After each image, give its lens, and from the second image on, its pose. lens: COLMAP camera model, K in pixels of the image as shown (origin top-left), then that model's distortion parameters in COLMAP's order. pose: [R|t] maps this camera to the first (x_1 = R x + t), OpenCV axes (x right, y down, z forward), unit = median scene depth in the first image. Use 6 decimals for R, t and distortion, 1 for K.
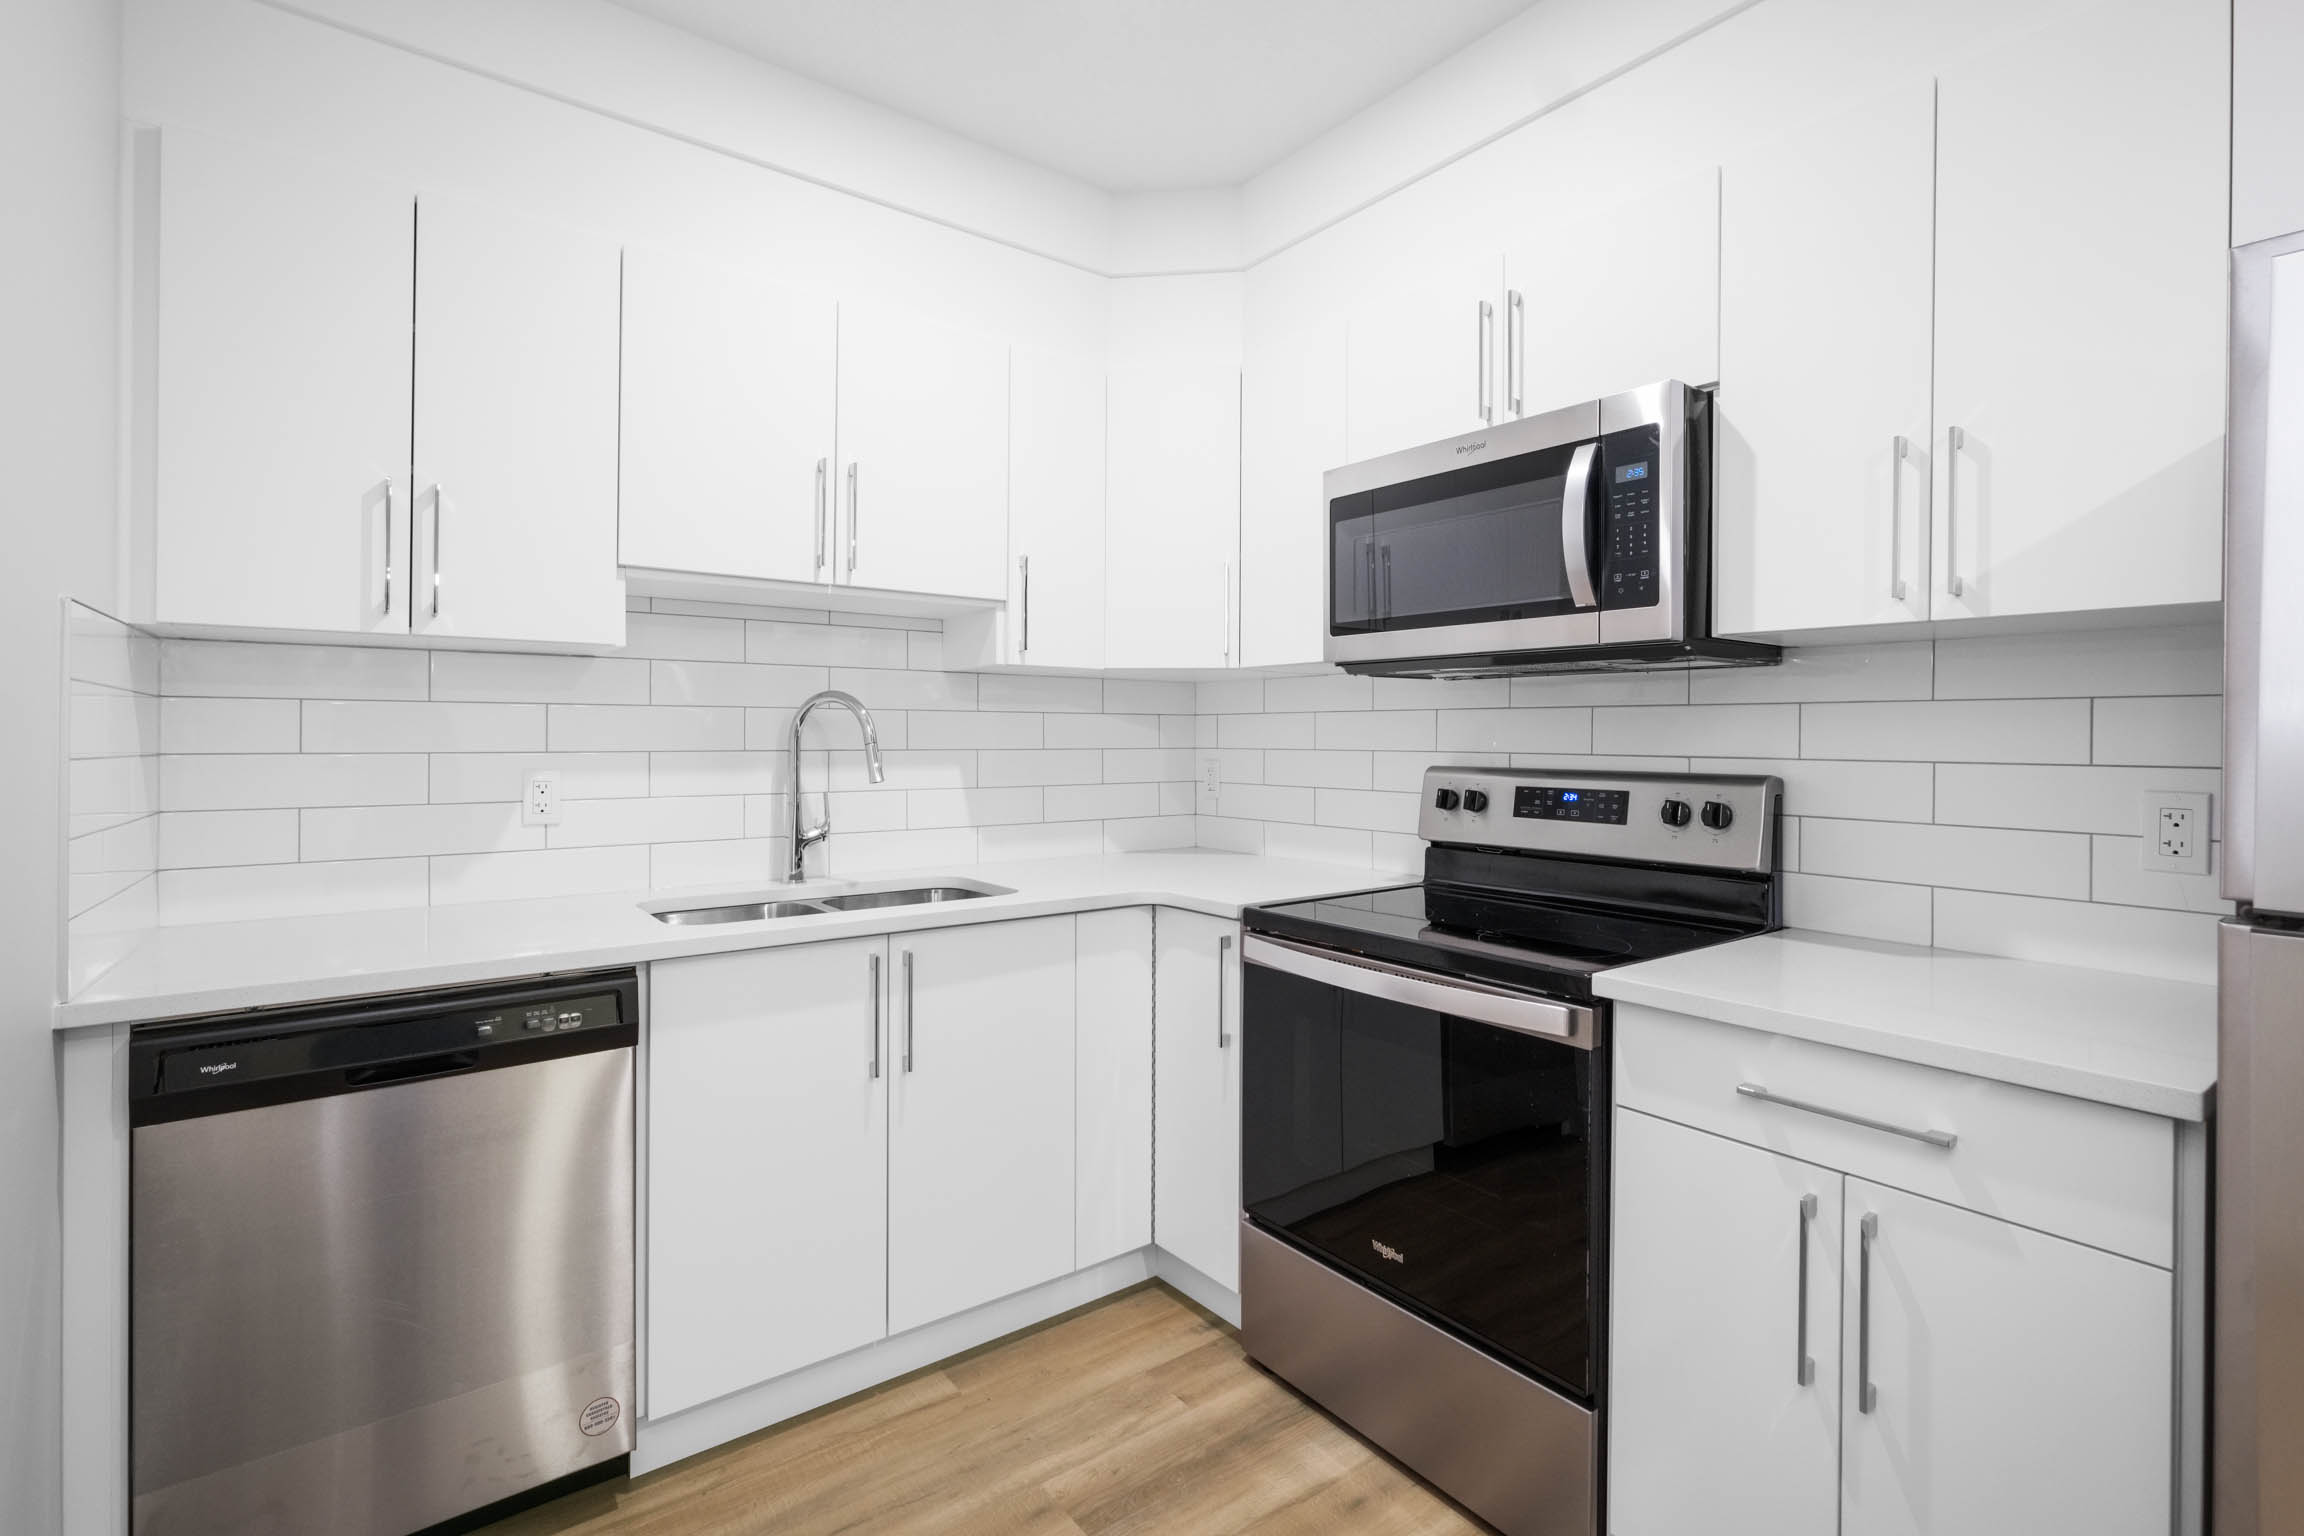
lens RADIAL K [[1058.8, 0, 1161.1], [0, 1058.8, 730.5], [0, 0, 1]] dist [-0.002231, 0.000685]
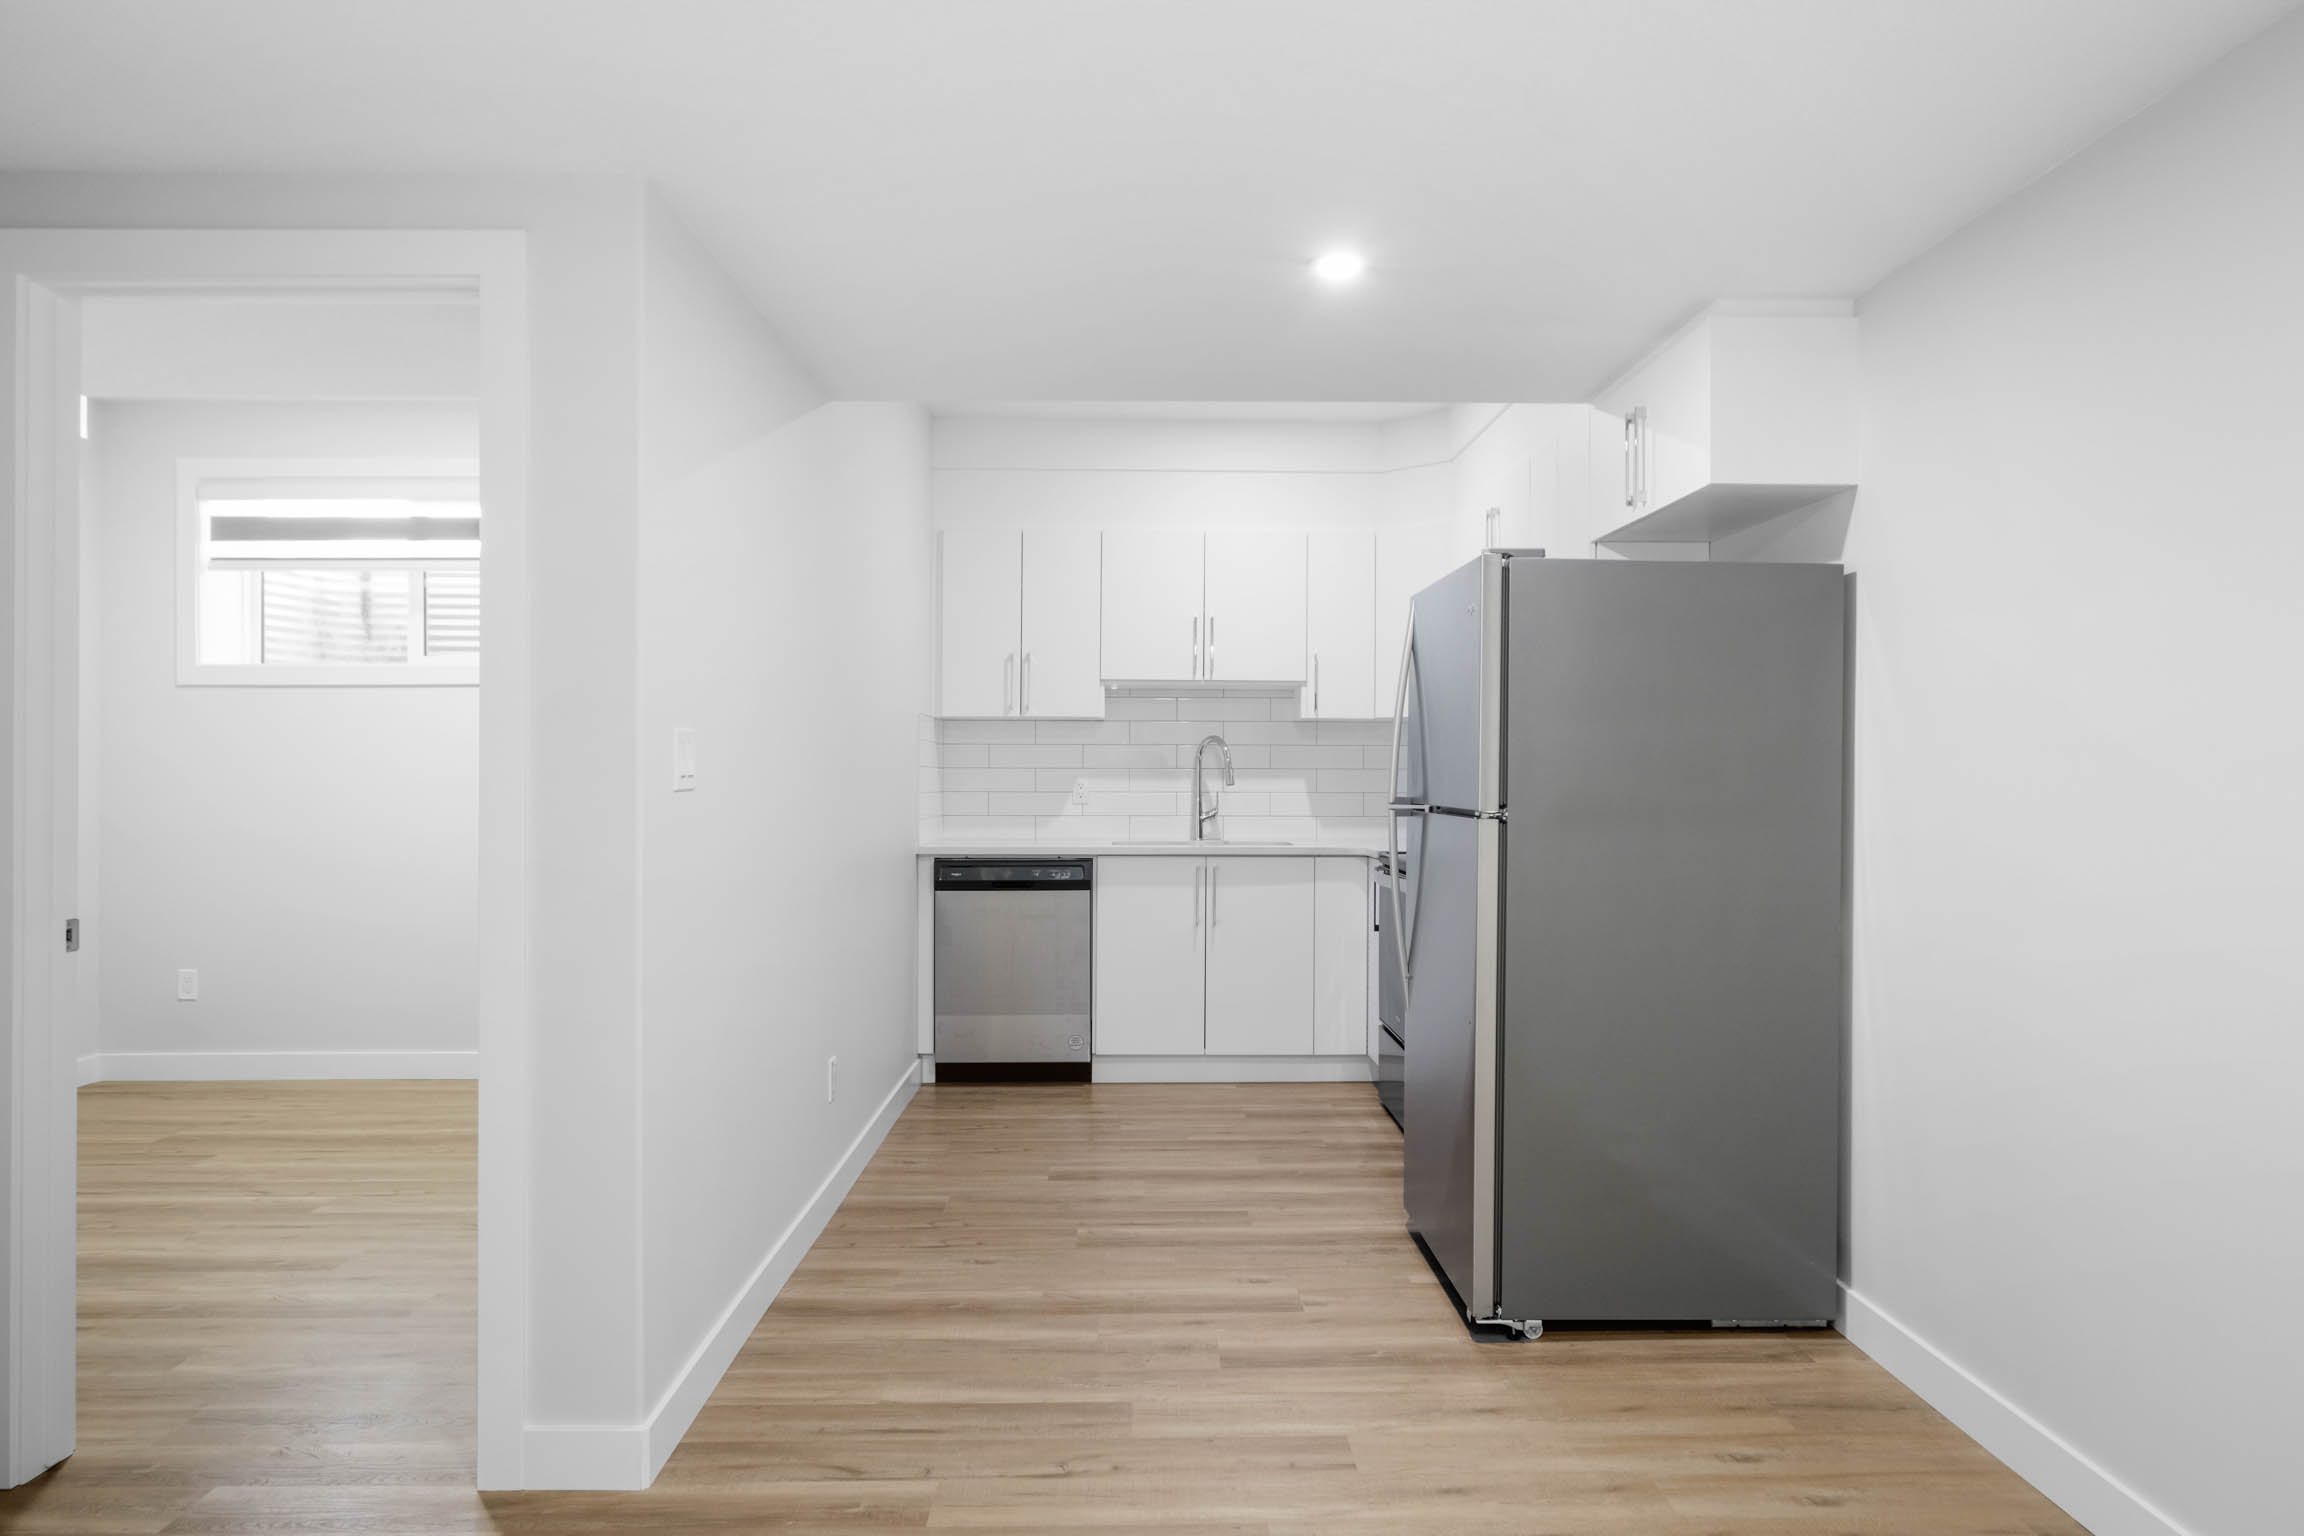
lens RADIAL K [[1426.3, 0, 1155.9], [0, 1426.3, 762.8], [0, 0, 1]] dist [0.002237, -0.000486]
pose [[0.812483, -0.002822, -0.582978, 1.123095], [-0.000182, 0.999987, -0.005094, 0.023922], [0.582985, 0.004245, 0.812472, -1.139113]]
